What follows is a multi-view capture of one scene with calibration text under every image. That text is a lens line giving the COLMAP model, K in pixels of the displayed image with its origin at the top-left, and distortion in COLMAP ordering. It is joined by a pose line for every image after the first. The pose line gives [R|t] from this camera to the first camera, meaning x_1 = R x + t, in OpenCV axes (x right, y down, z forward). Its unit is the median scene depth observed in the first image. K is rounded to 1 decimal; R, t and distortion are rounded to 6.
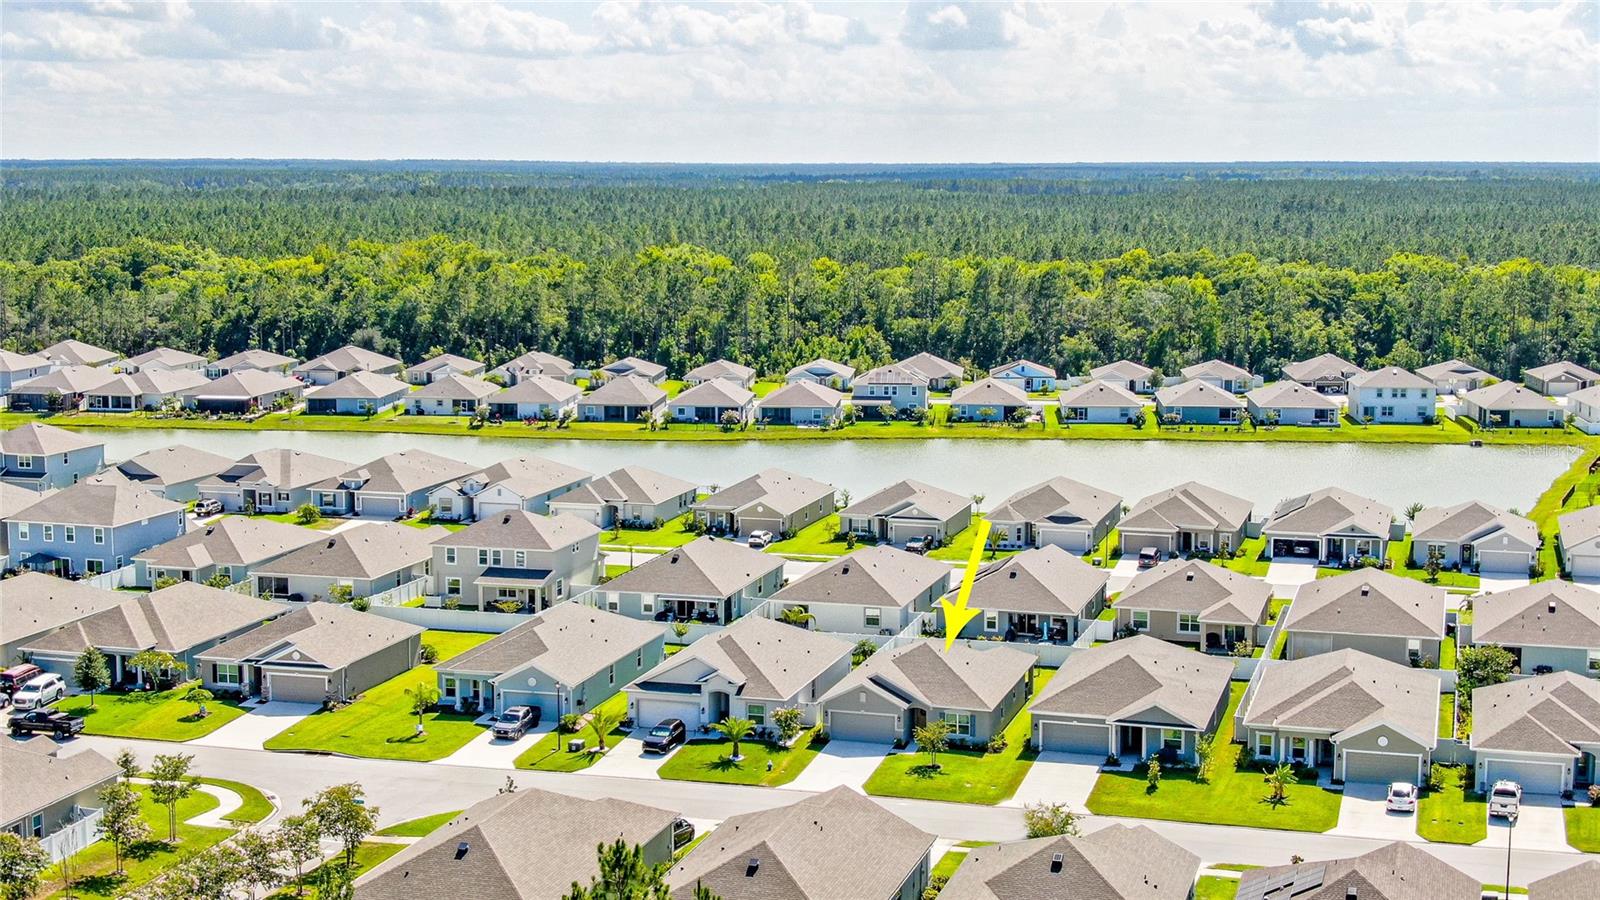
lens RADIAL K [[2247.8, 0, 800.0], [0, 2247.8, 450.0], [0, 0, 1]] dist [0.383298, -2.121351]
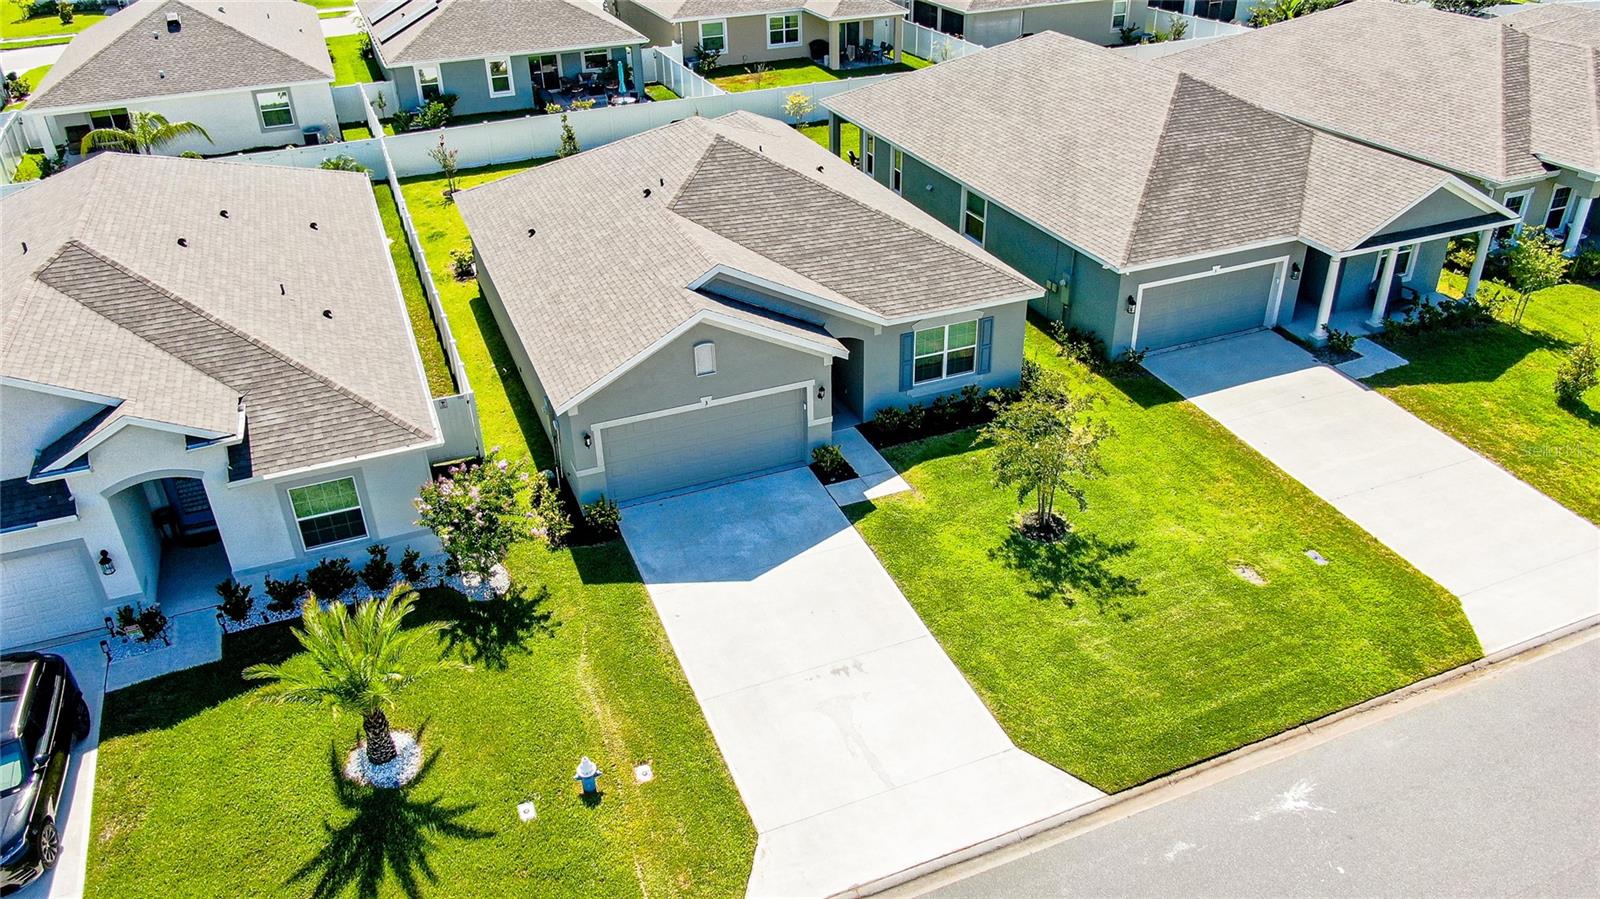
lens RADIAL K [[1150.6, 0, 804.5], [0, 1150.6, 452.9], [0, 0, 1]] dist [-0.012005, -0.000483]
pose [[0.778962, -0.333931, 0.530762, -0.046838], [0.099910, 0.901694, 0.420673, 0.057825], [-0.619060, -0.274660, 0.735749, 0.873820]]
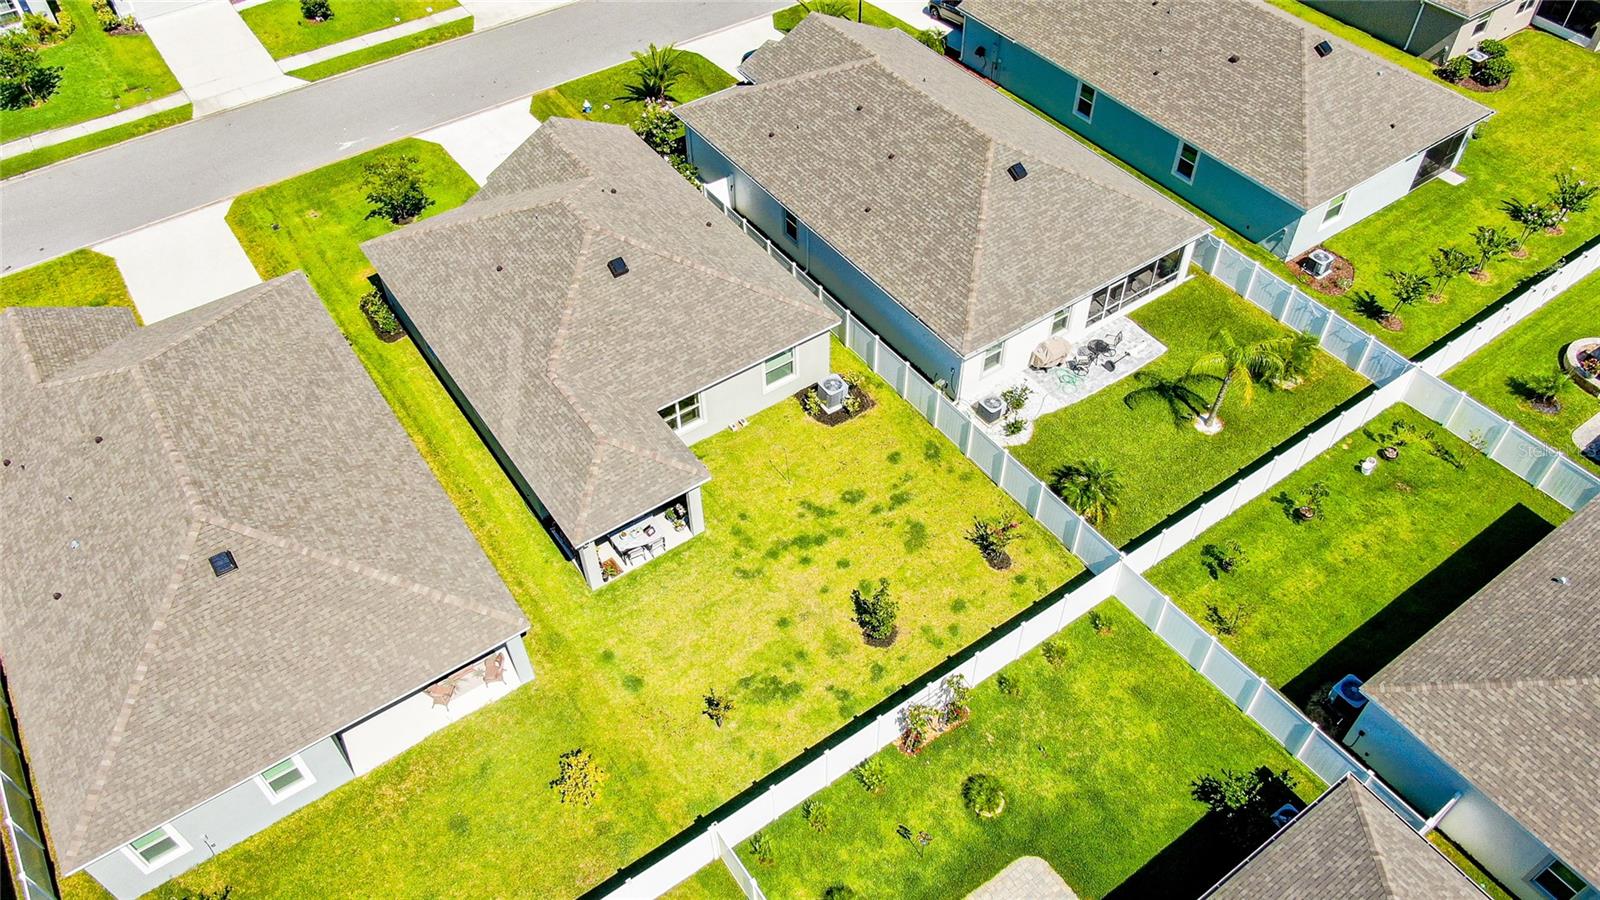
lens RADIAL K [[1155.8, 0, 805.0], [0, 1155.8, 455.1], [0, 0, 1]] dist [-0.014465, 0.002673]
pose [[-0.623024, 0.578266, -0.526735, 0.191466], [-0.088836, 0.616733, 0.782144, -0.080600], [0.777142, 0.534087, -0.332869, 1.188758]]
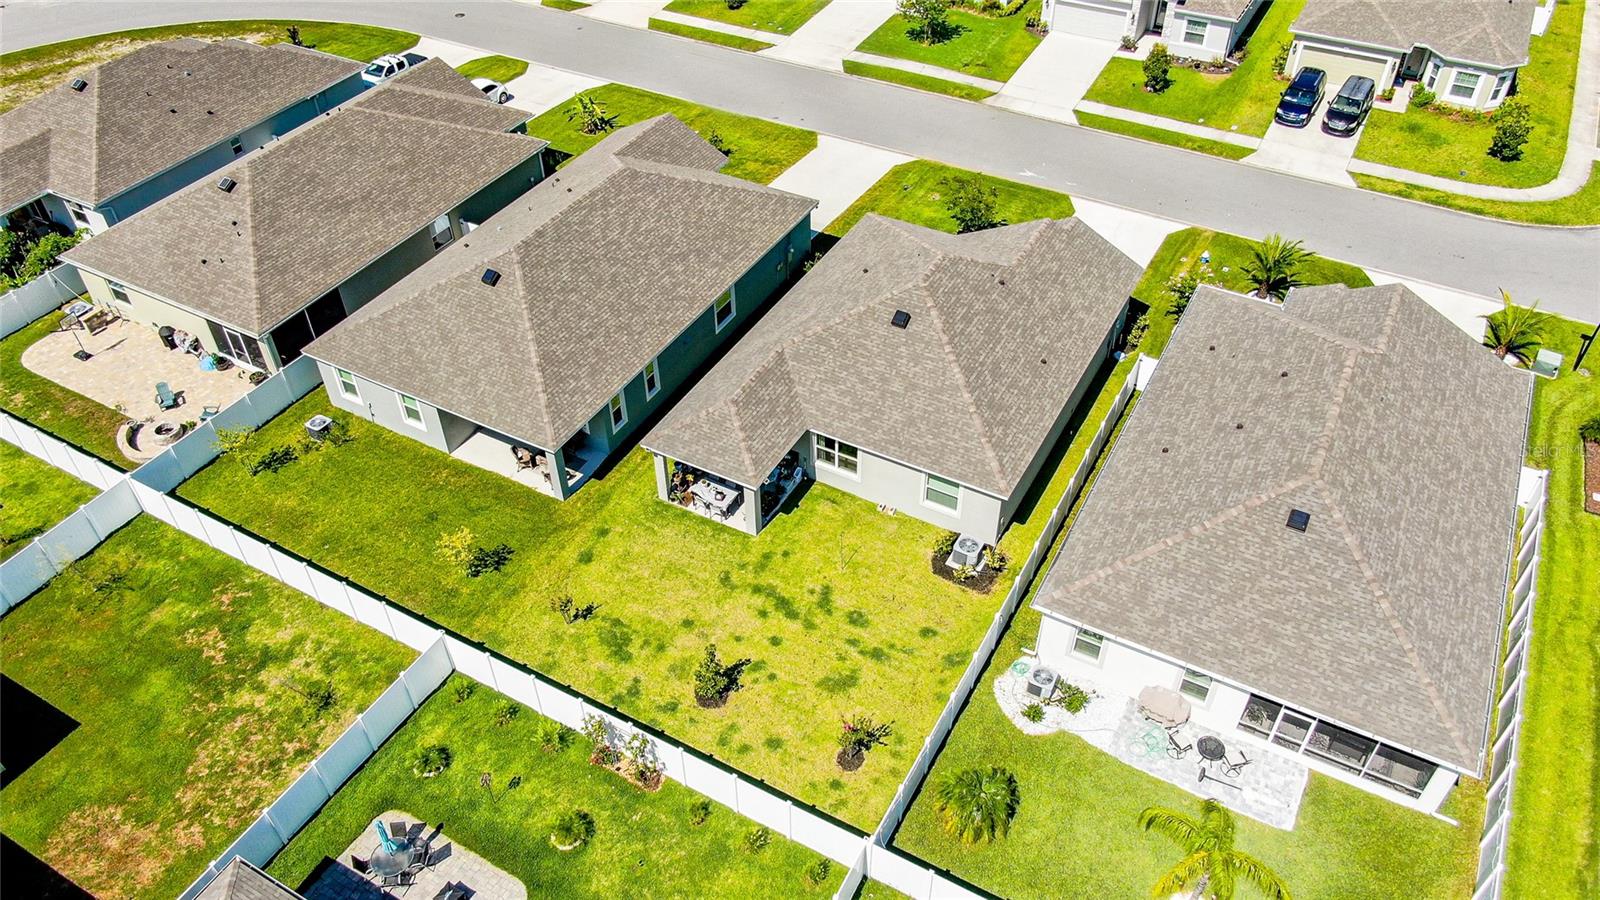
lens RADIAL K [[1155.8, 0, 805.0], [0, 1155.8, 455.1], [0, 0, 1]] dist [-0.014465, 0.002673]
pose [[-0.976009, -0.141240, 0.165703, 0.037862], [0.033305, 0.655246, 0.754681, -0.088405], [-0.215168, 0.742094, -0.634822, 1.248916]]
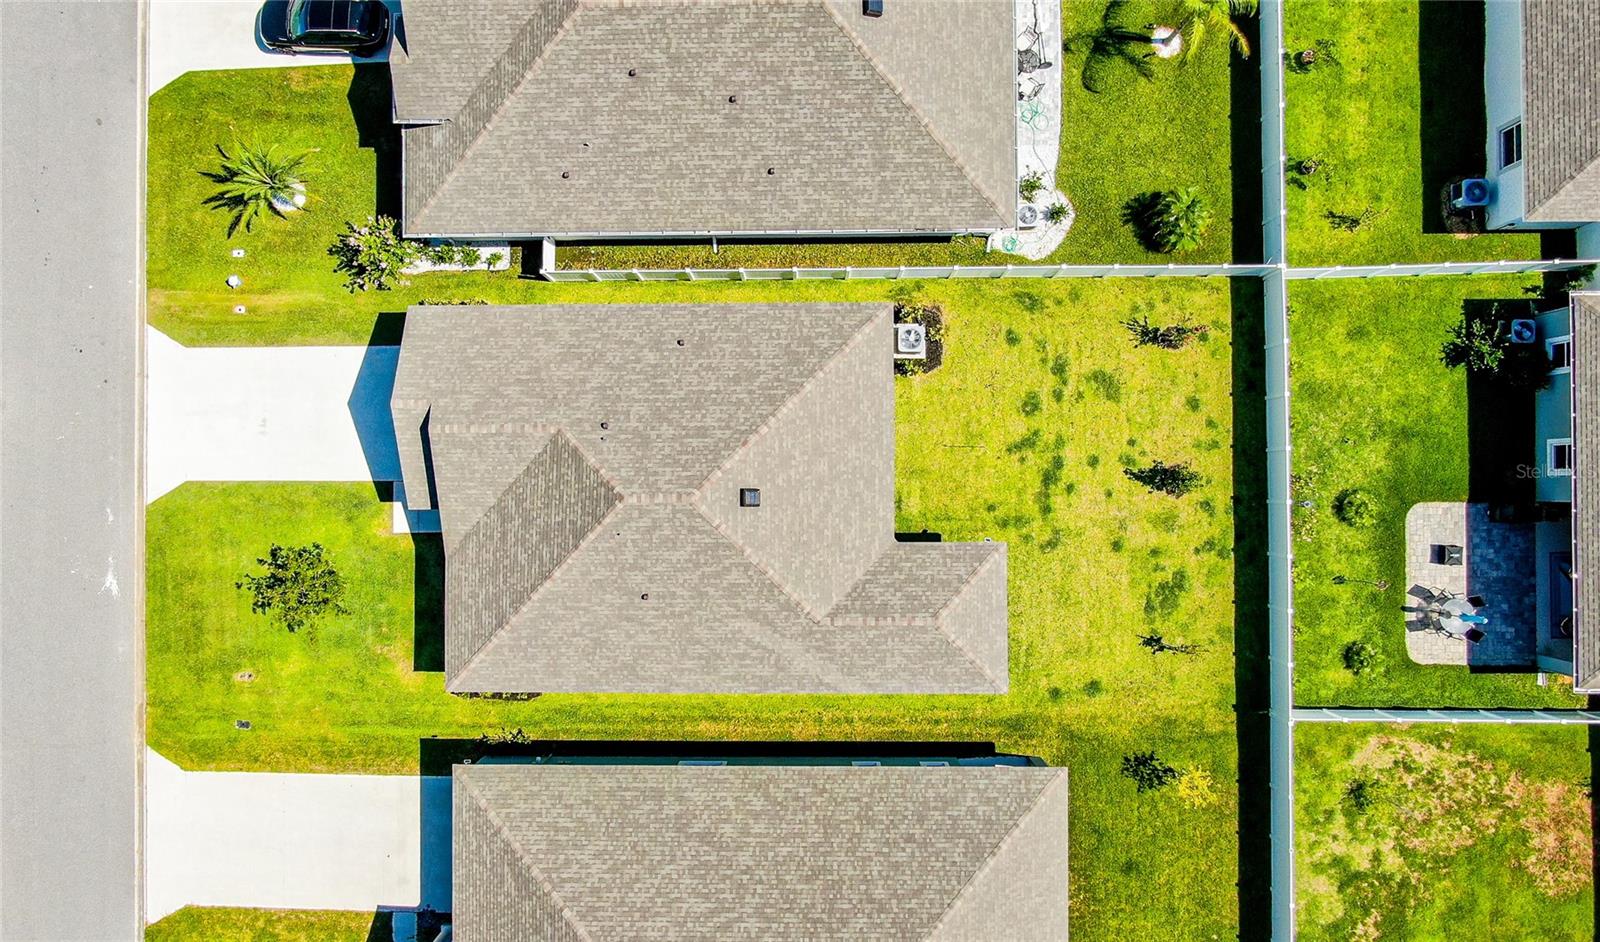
lens RADIAL K [[1232.3, 0, 776.1], [0, 1232.3, 473.1], [0, 0, 1]] dist [-0.009104, 0.002609]
pose [[0.284363, 0.958491, -0.020825, 0.066047], [-0.089330, 0.048117, 0.994839, -0.140193], [0.954546, -0.281035, 0.099304, 1.038522]]
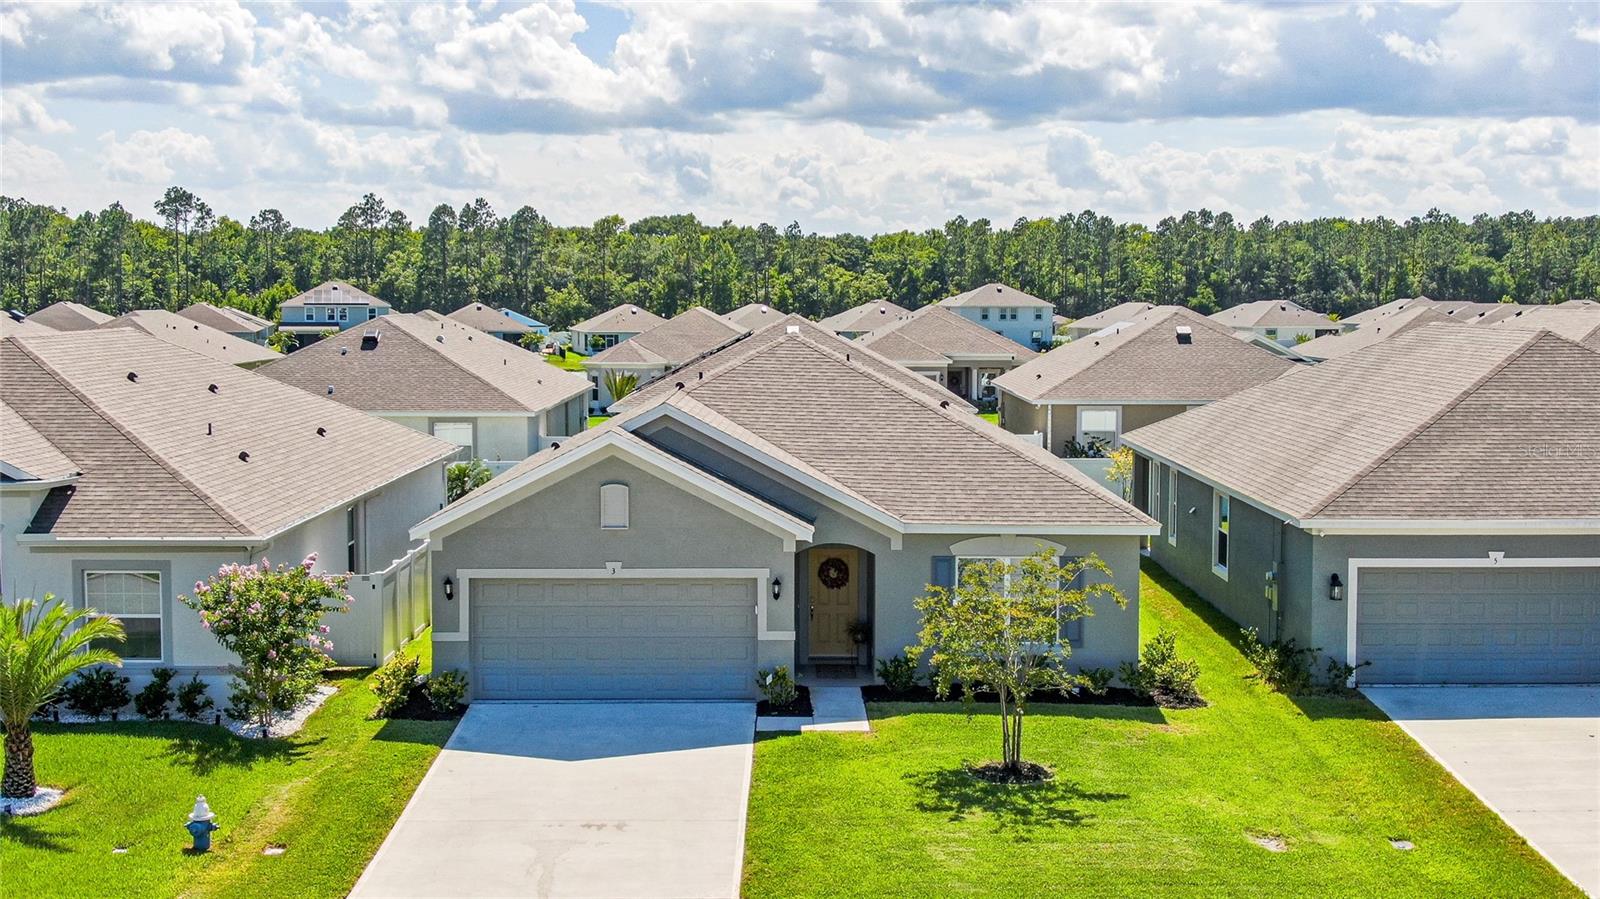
lens RADIAL K [[2066.6, 0, 809.0], [0, 2066.6, 452.0], [0, 0, 1]] dist [0.299577, -1.486831]
pose [[0.958077, -0.022456, 0.285631, -0.013517], [0.036040, 0.998451, -0.042392, 0.113468], [-0.284237, 0.050909, 0.957402, 0.788909]]
